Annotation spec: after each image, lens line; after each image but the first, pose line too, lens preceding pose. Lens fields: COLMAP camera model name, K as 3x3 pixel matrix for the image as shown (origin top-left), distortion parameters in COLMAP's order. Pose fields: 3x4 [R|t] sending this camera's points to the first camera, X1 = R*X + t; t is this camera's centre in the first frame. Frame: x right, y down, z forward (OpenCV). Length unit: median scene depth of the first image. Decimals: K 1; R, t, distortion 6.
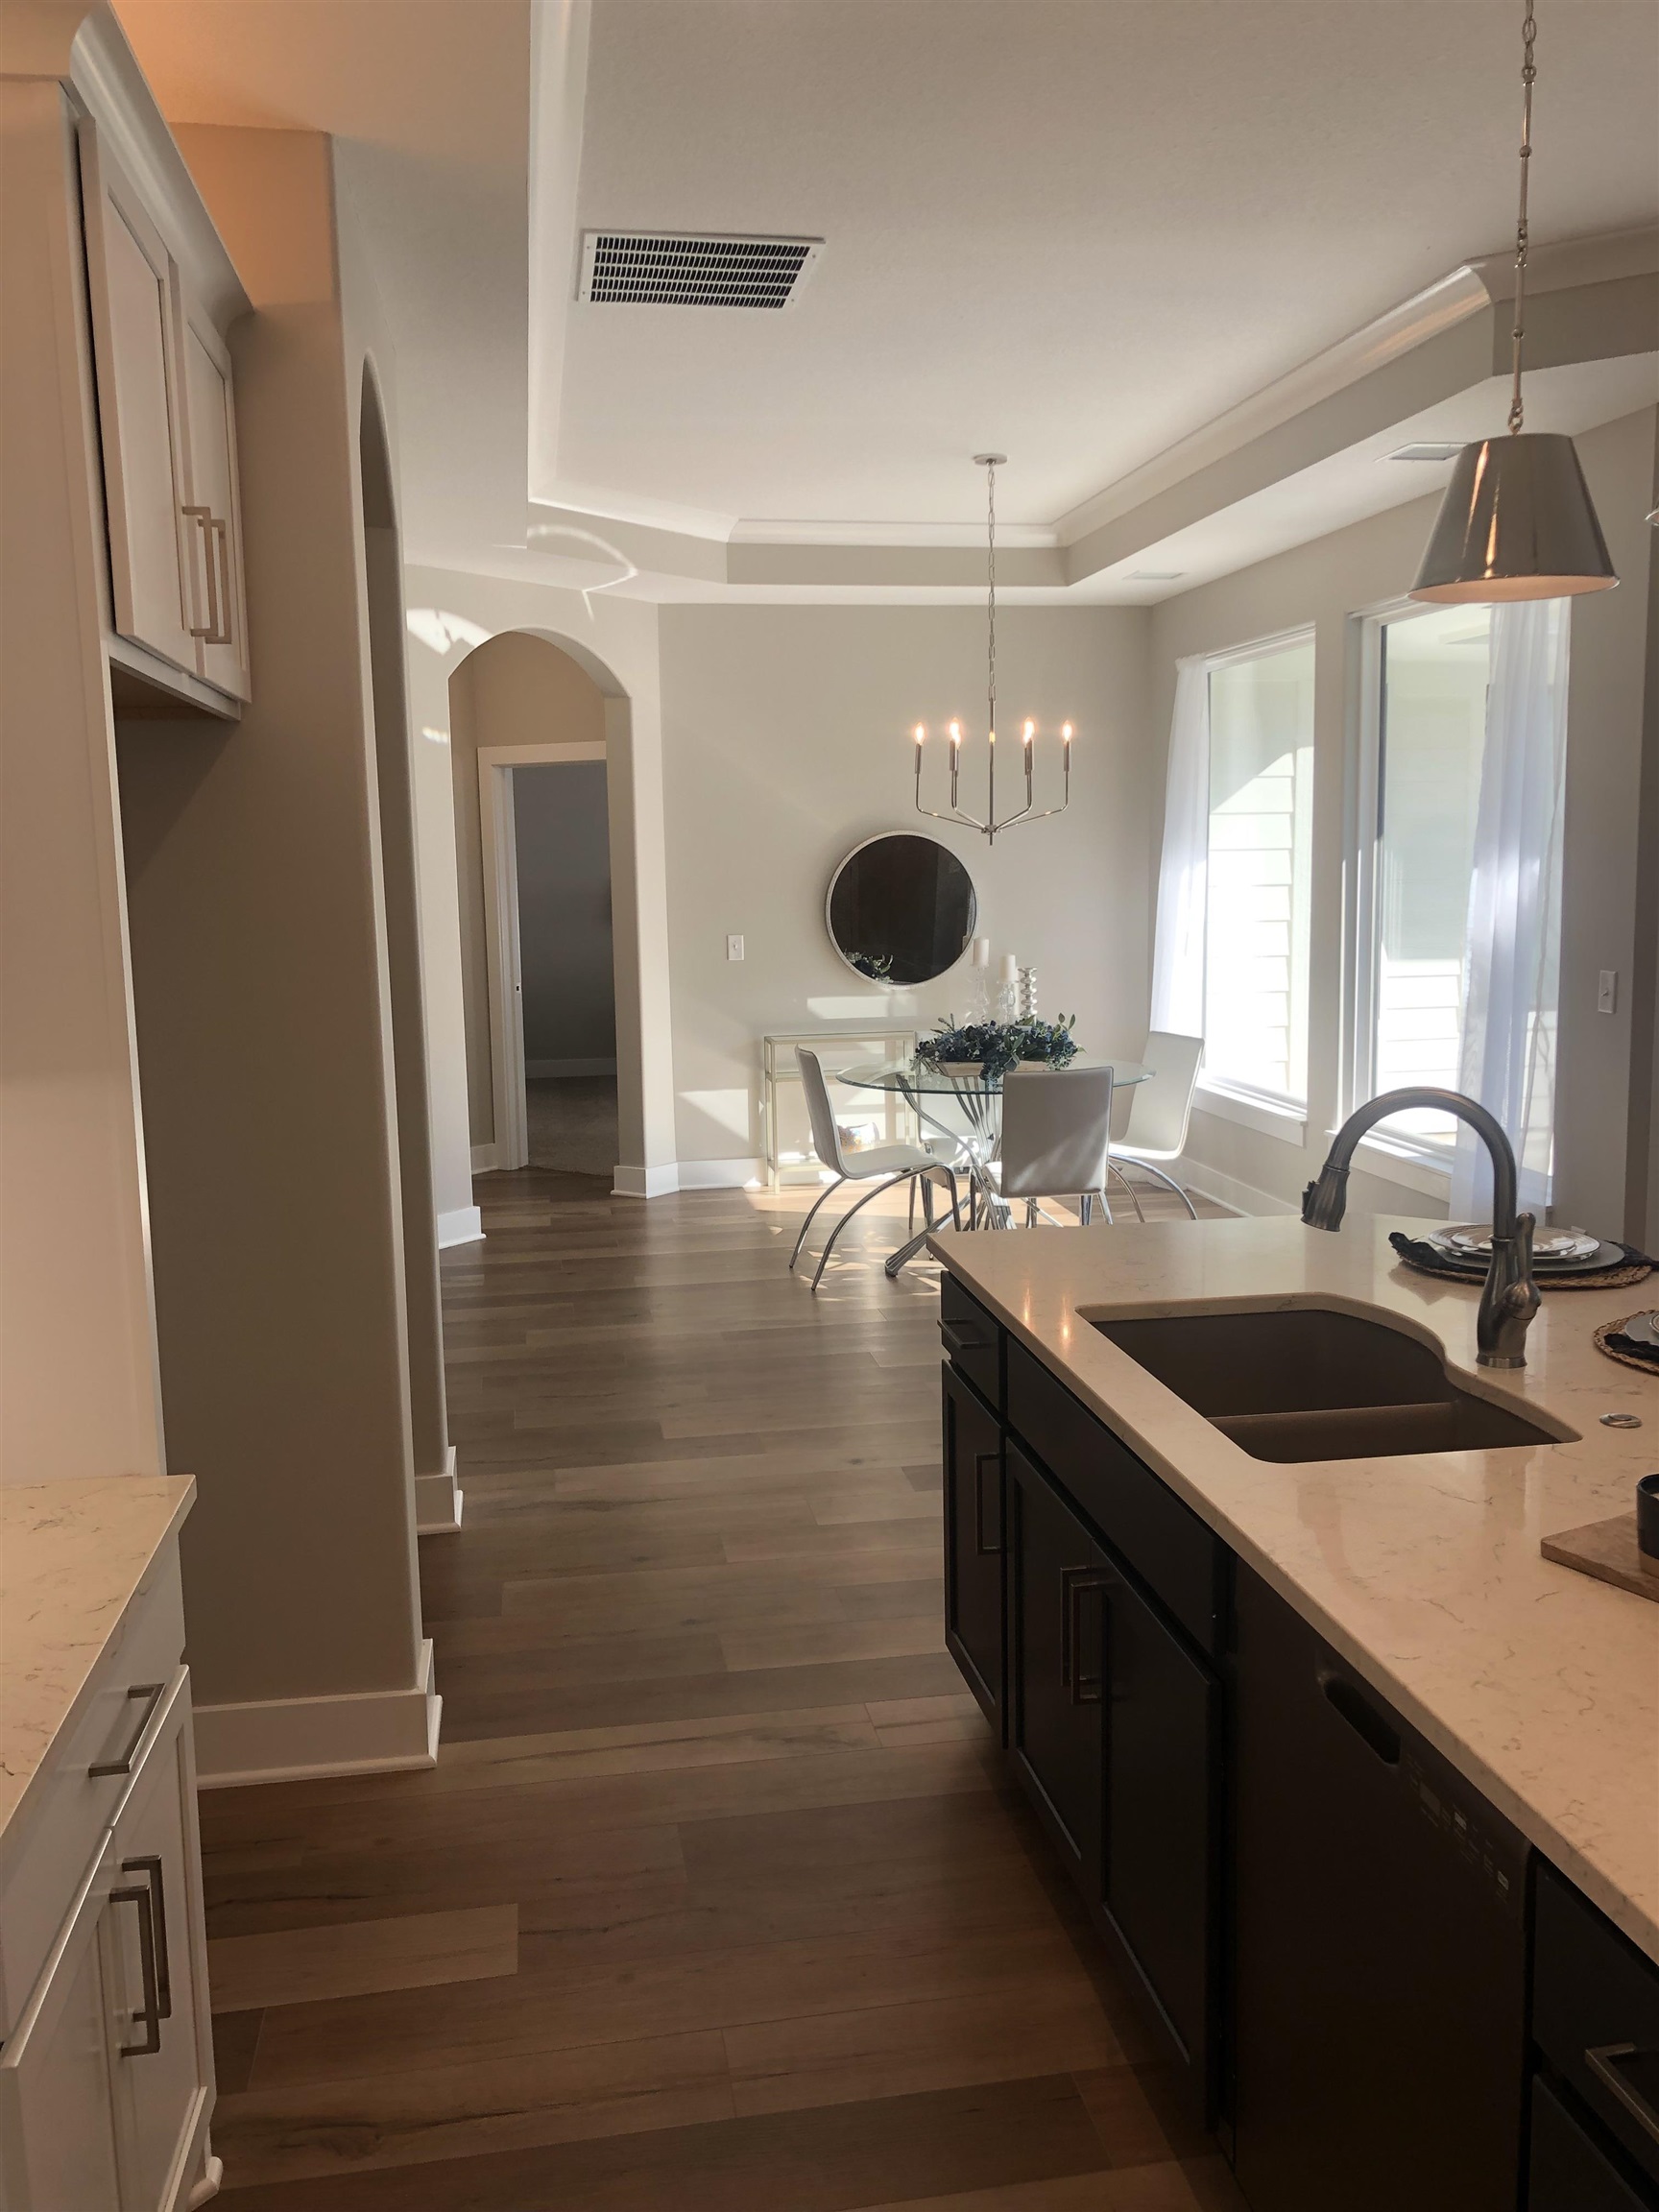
lens RADIAL K [[1807.8, 0, 833.2], [0, 1807.8, 1101.7], [0, 0, 1]] dist [0.027916, -0.027162]
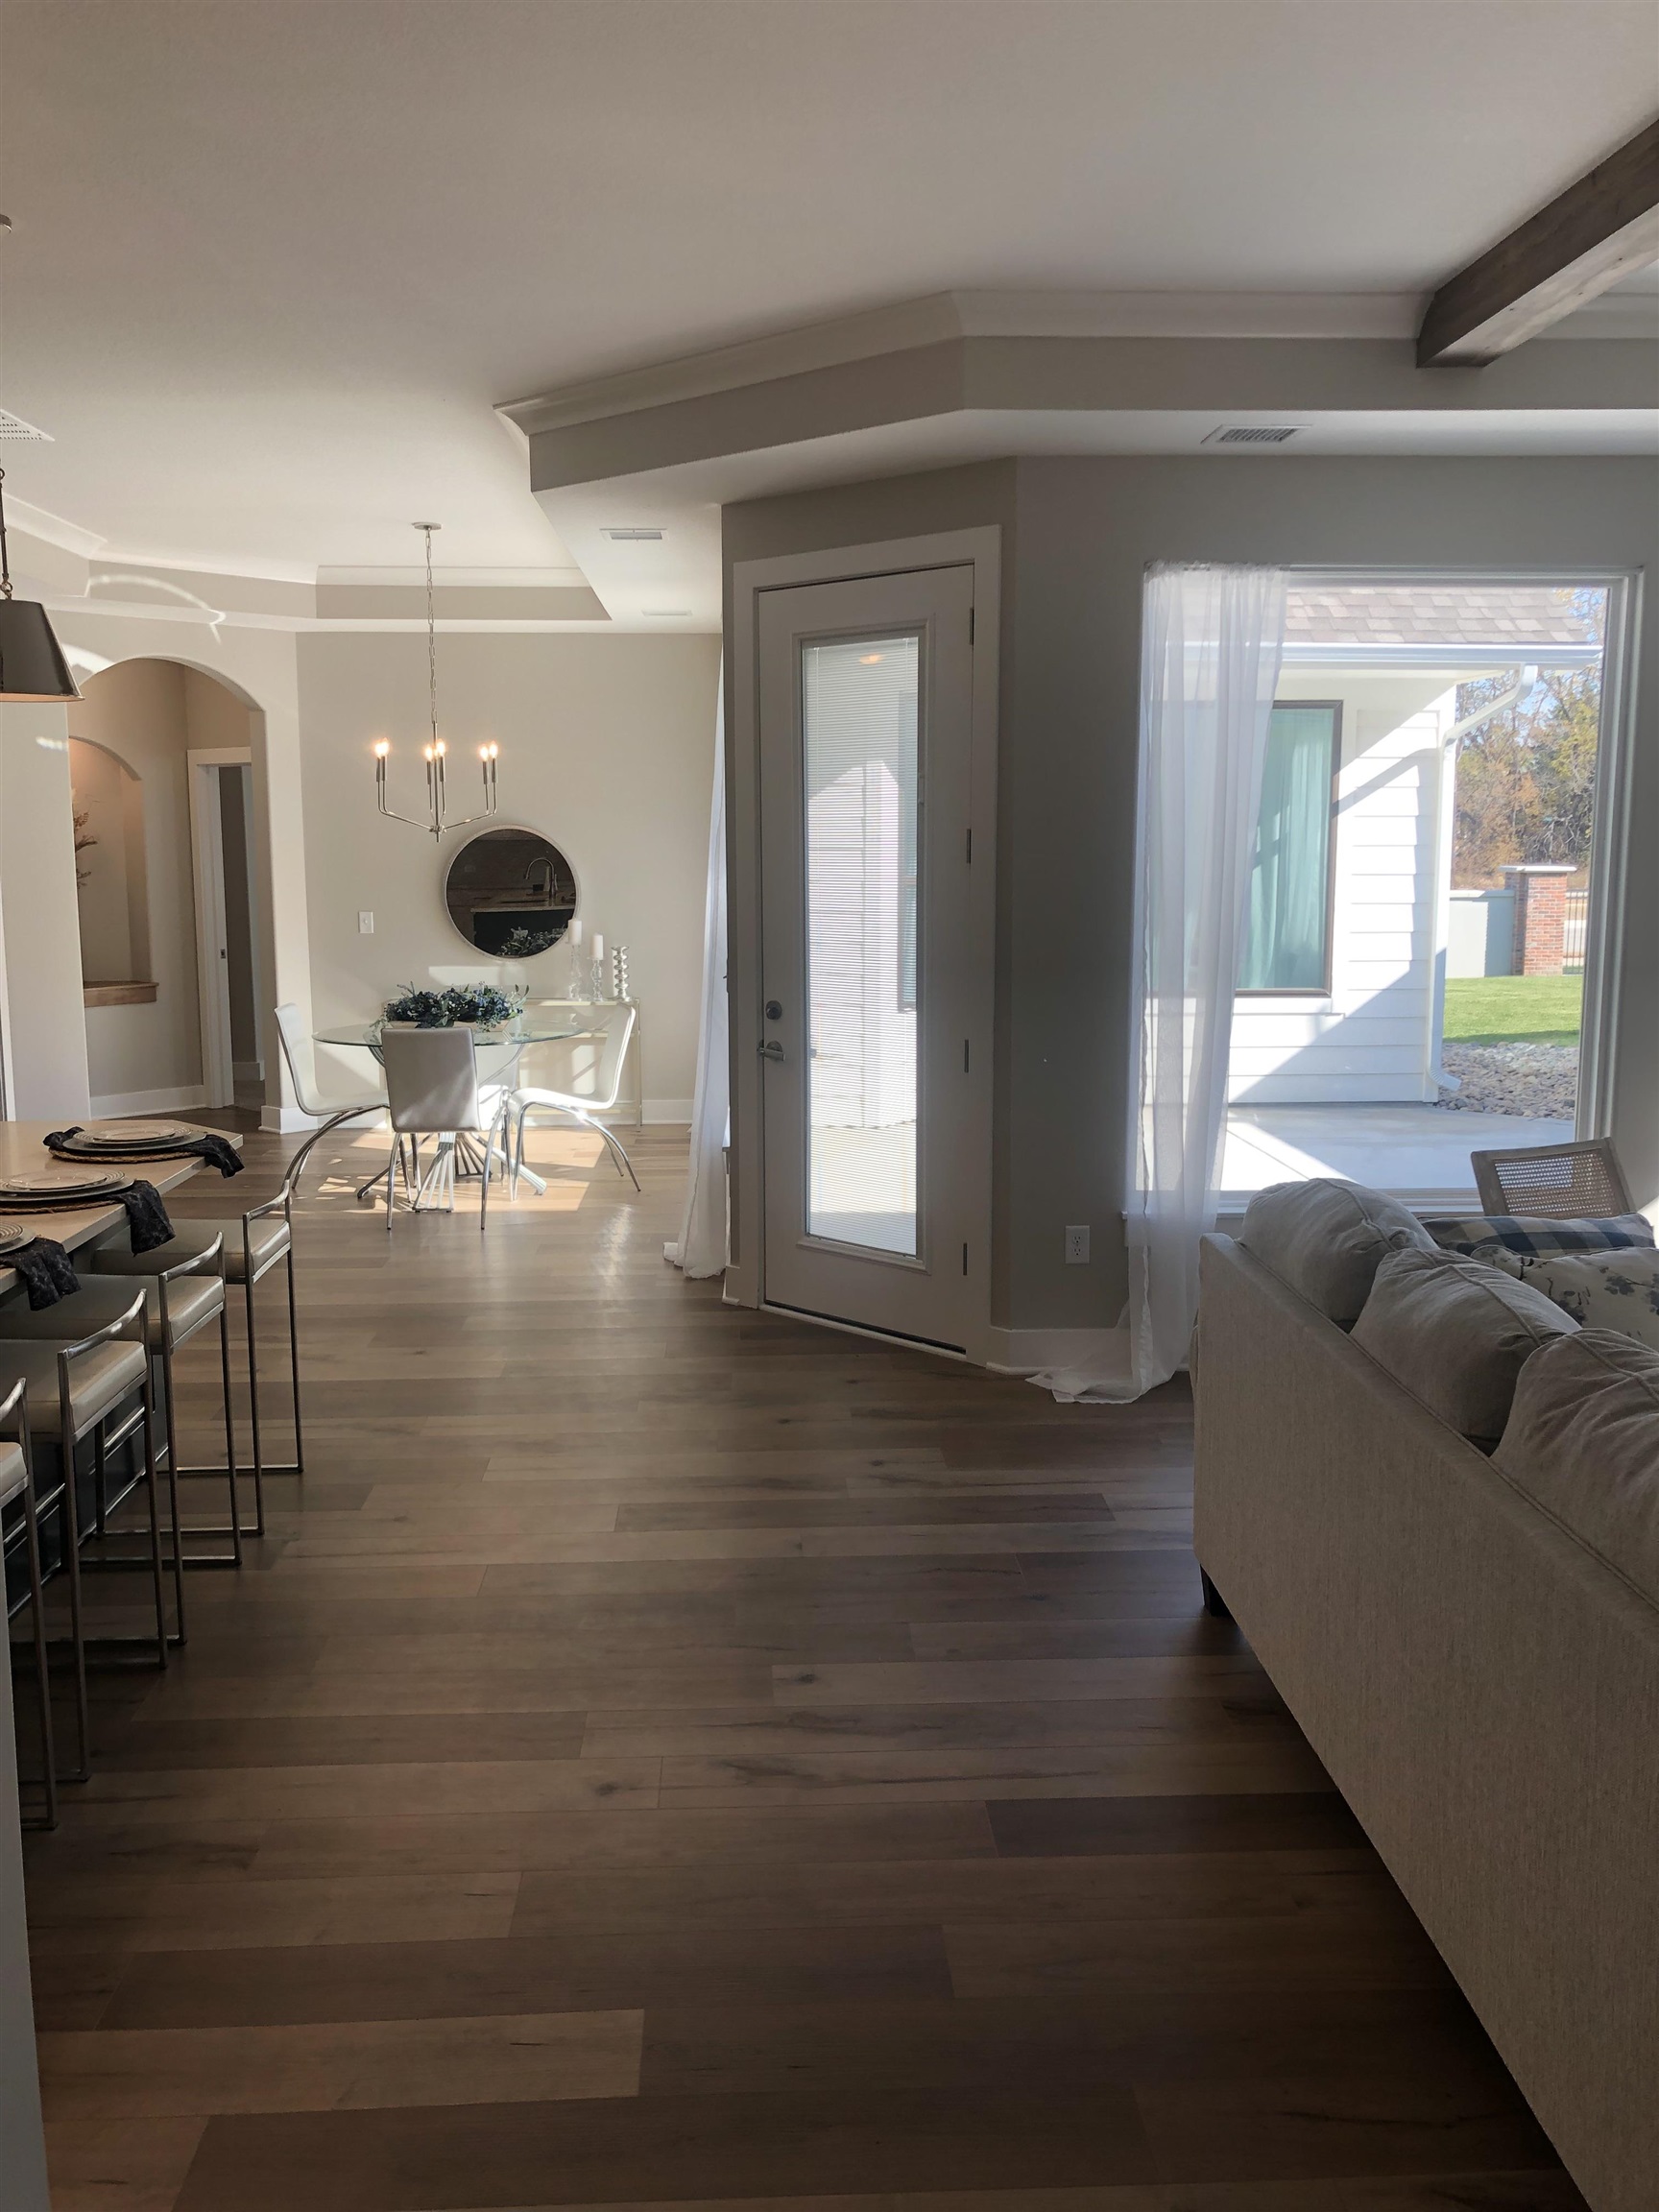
lens RADIAL K [[1807.8, 0, 822.1], [0, 1807.8, 1090.7], [0, 0, 1]] dist [0.027916, -0.027162]
pose [[0.992159, 0.032673, -0.120633, 0.539999], [-0.031790, 0.999452, 0.009236, 0.004937], [0.120869, -0.005329, 0.992654, -0.187392]]
